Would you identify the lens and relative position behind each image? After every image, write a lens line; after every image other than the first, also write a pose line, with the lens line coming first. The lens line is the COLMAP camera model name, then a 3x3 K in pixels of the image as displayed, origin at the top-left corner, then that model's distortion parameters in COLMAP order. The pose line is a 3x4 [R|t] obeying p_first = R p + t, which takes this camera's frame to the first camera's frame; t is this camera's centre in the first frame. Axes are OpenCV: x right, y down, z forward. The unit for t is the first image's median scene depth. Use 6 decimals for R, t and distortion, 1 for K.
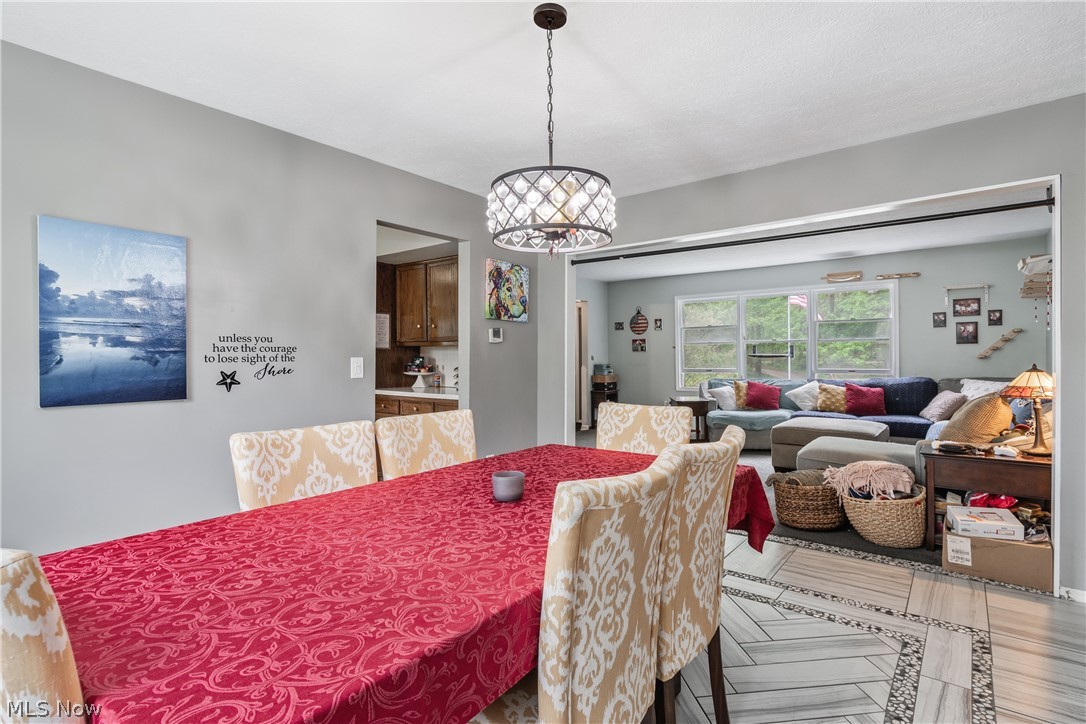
lens RADIAL K [[522.8, 0, 538.1], [0, 522.8, 357.1], [0, 0, 1]] dist [0.005878, -0.001880]
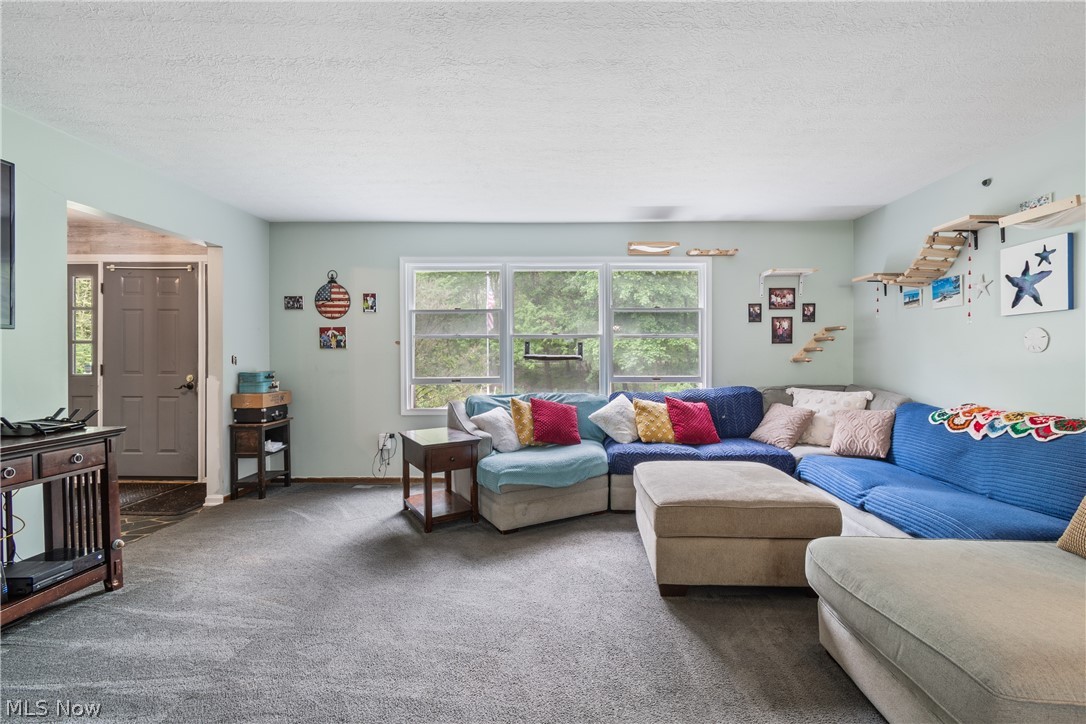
lens RADIAL K [[487.4, 0, 560.6], [0, 487.4, 353.5], [0, 0, 1]] dist [0.009471, -0.003295]
pose [[0.783878, 0.009664, 0.620840, 0.080922], [-0.003209, 0.999929, -0.011514, -0.000684], [-0.620907, 0.007033, 0.783853, 0.603979]]
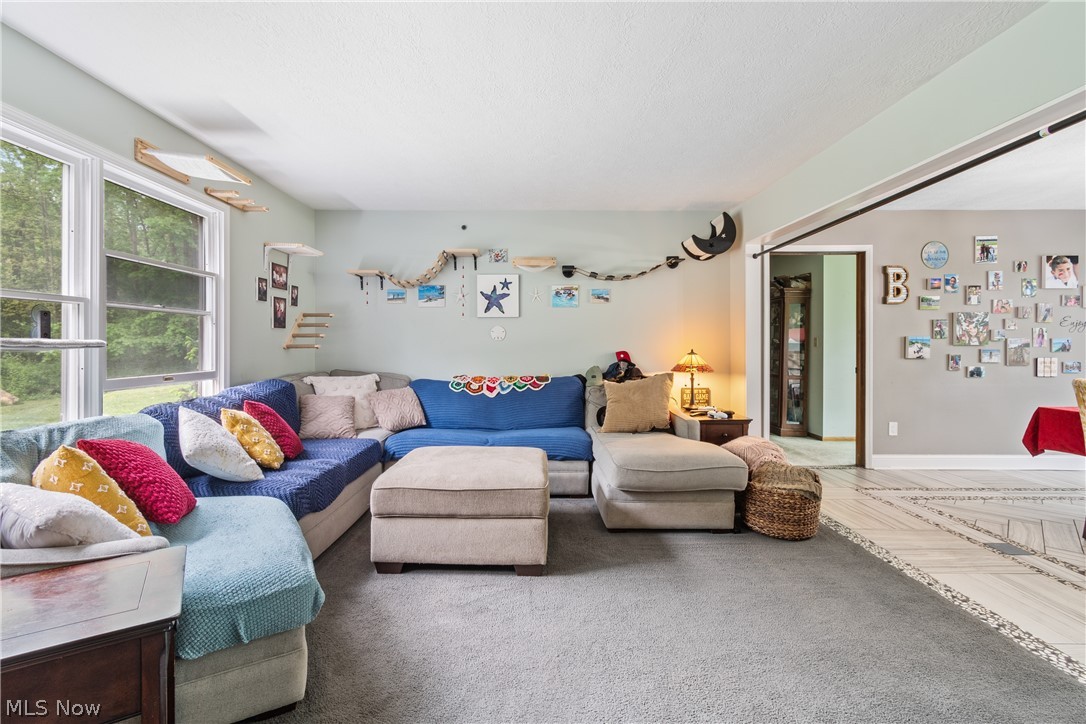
lens RADIAL K [[487.4, 0, 549.3], [0, 487.4, 347.3], [0, 0, 1]] dist [0.009471, -0.003295]
pose [[-0.647469, -0.000004, 0.762092, 0.078126], [0.004701, 0.999981, 0.003999, -0.000925], [-0.762078, 0.006171, -0.647456, 1.115826]]
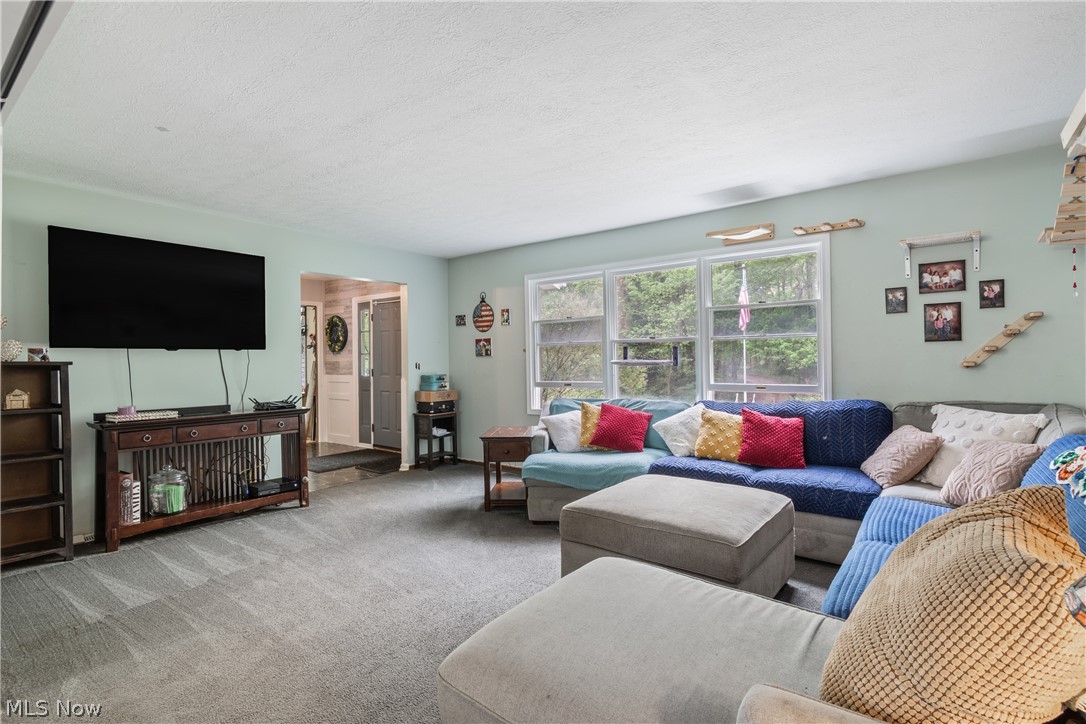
lens RADIAL K [[522.8, 0, 541.6], [0, 522.8, 356.0], [0, 0, 1]] dist [0.005878, -0.001880]
pose [[0.999833, -0.002313, 0.018121, 0.363170], [0.002542, 0.999918, -0.012580, -0.003709], [-0.018091, 0.012624, 0.999757, 0.429336]]
